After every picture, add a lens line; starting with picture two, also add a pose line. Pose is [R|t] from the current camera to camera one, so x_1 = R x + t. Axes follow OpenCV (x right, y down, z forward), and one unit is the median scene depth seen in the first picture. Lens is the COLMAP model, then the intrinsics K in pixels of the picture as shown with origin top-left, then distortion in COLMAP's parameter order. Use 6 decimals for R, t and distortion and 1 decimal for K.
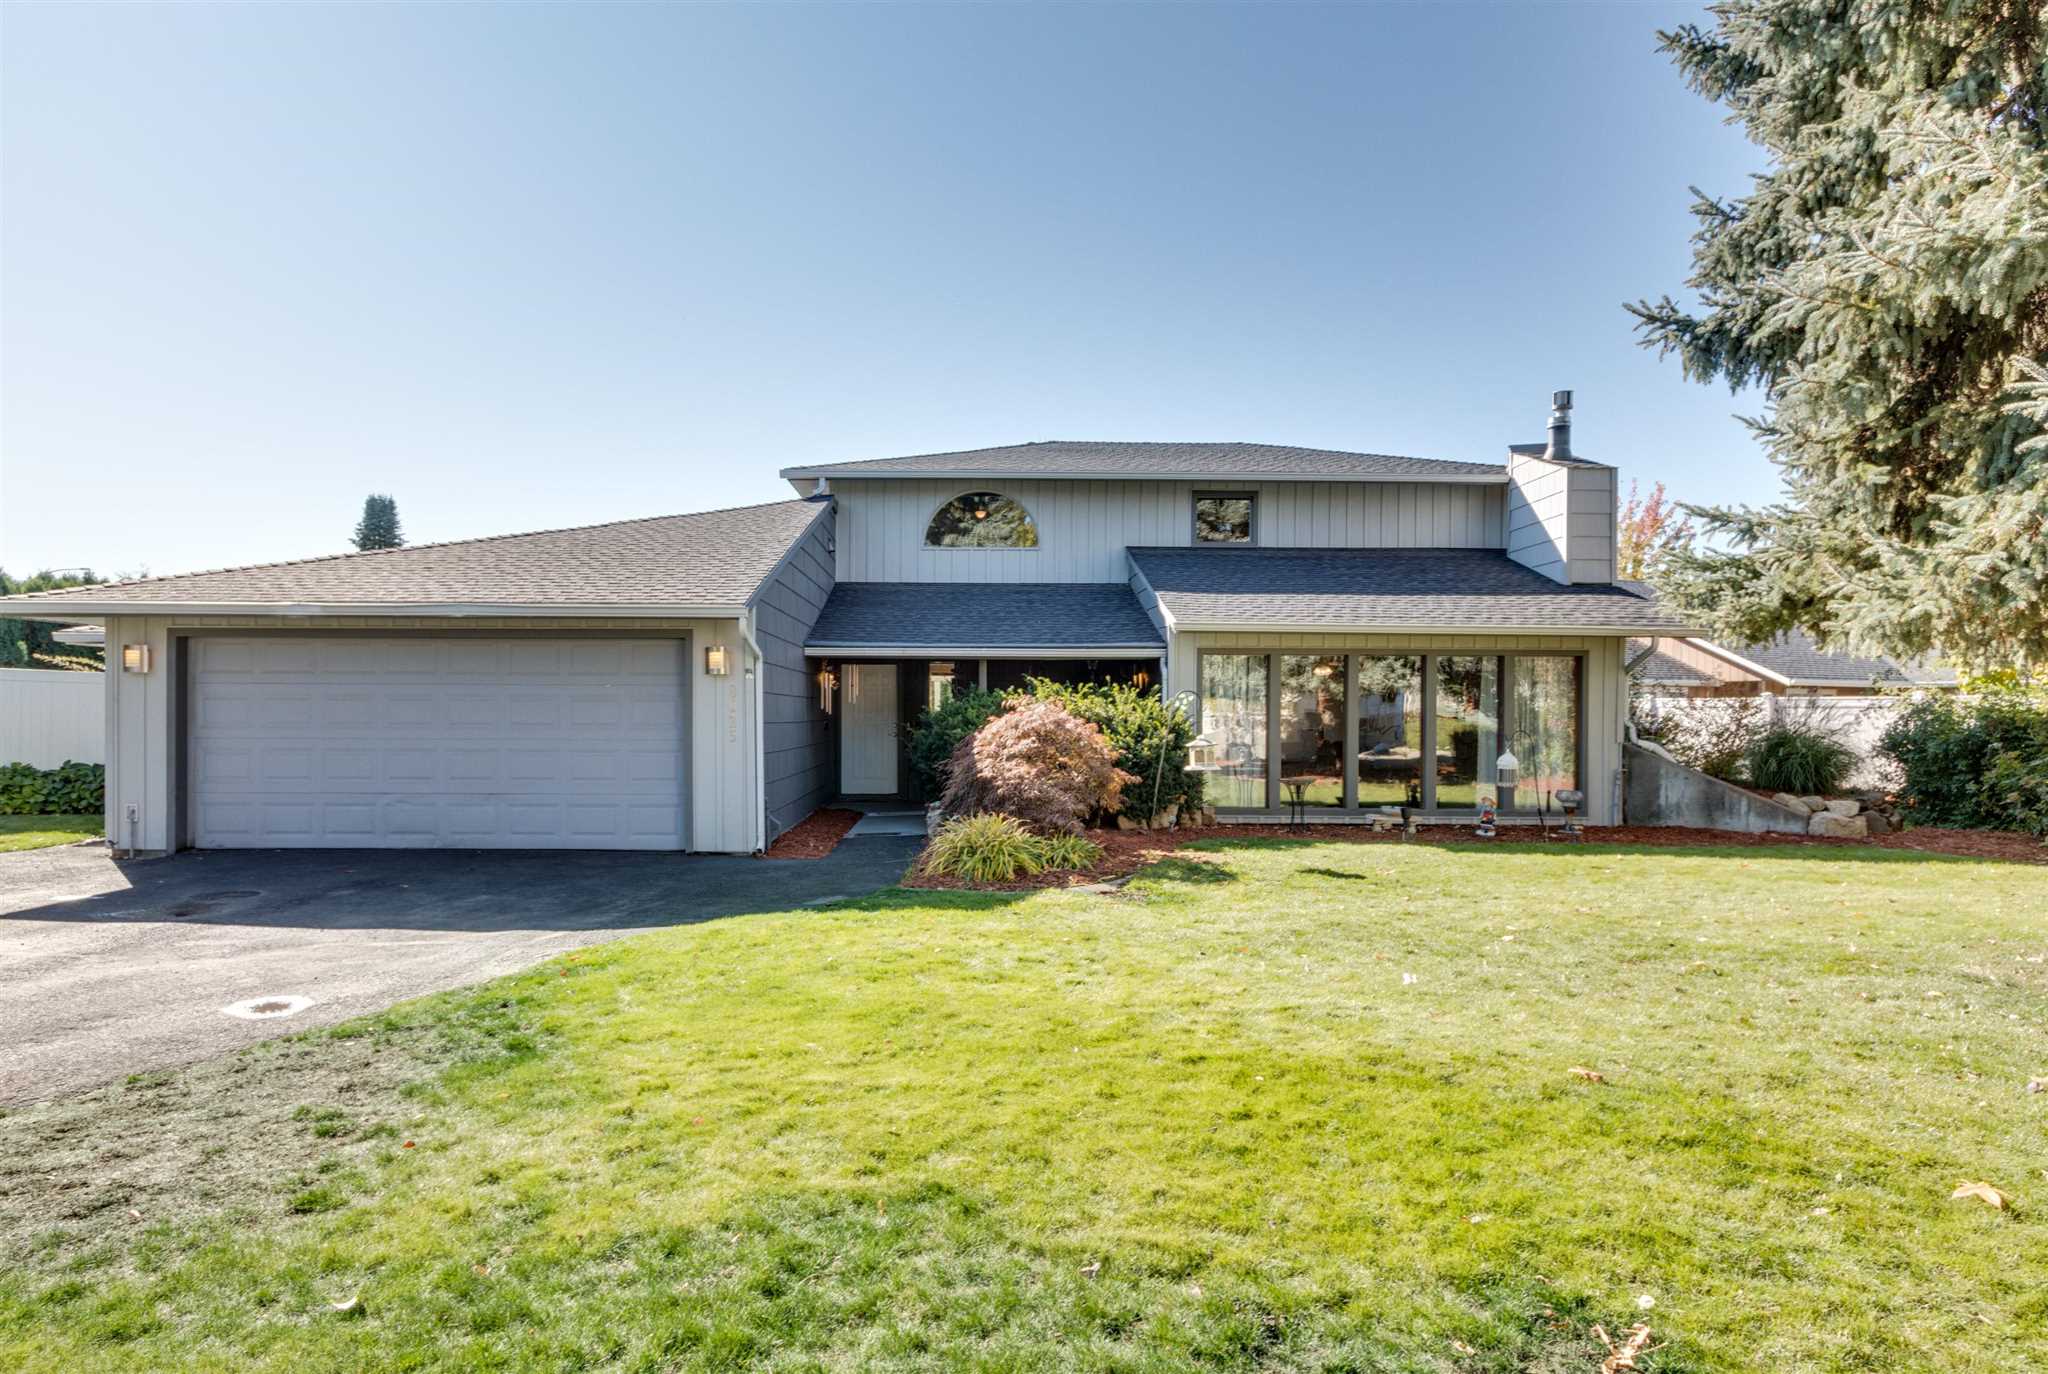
lens RADIAL K [[1135.0, 0, 1028.3], [0, 1135.0, 696.0], [0, 0, 1]] dist [0.023658, -0.000297]
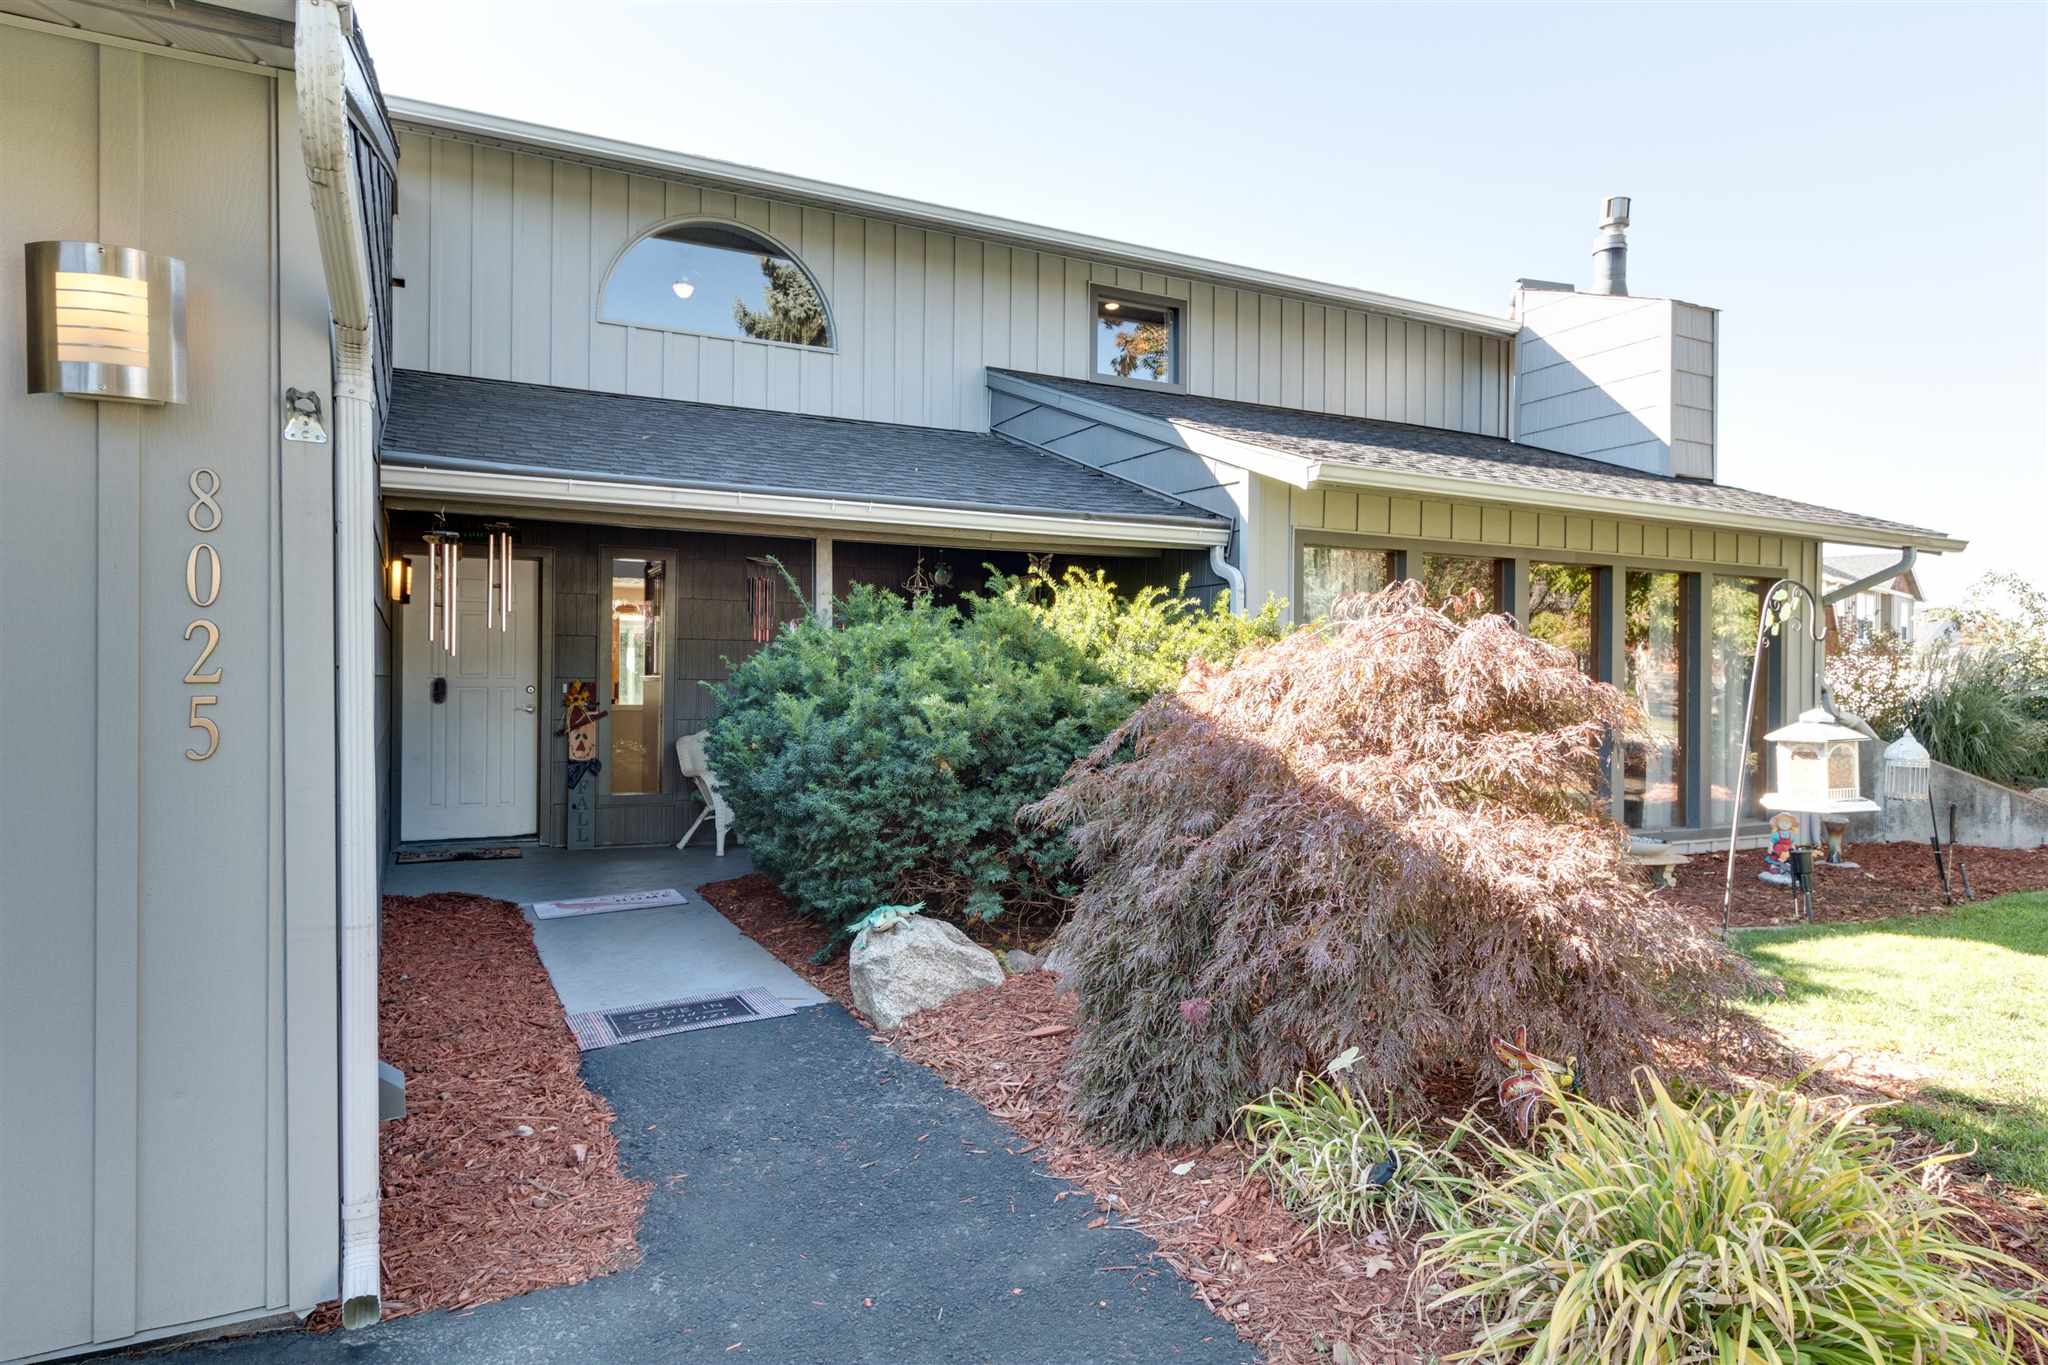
lens RADIAL K [[1210.9, 0, 1017.2], [0, 1210.9, 658.0], [0, 0, 1]] dist [0.001334, 0.000531]
pose [[0.899109, 0.011051, 0.437585, -0.175166], [-0.008670, 0.999935, -0.007439, 0.015758], [-0.437639, 0.002895, 0.899146, 0.529578]]
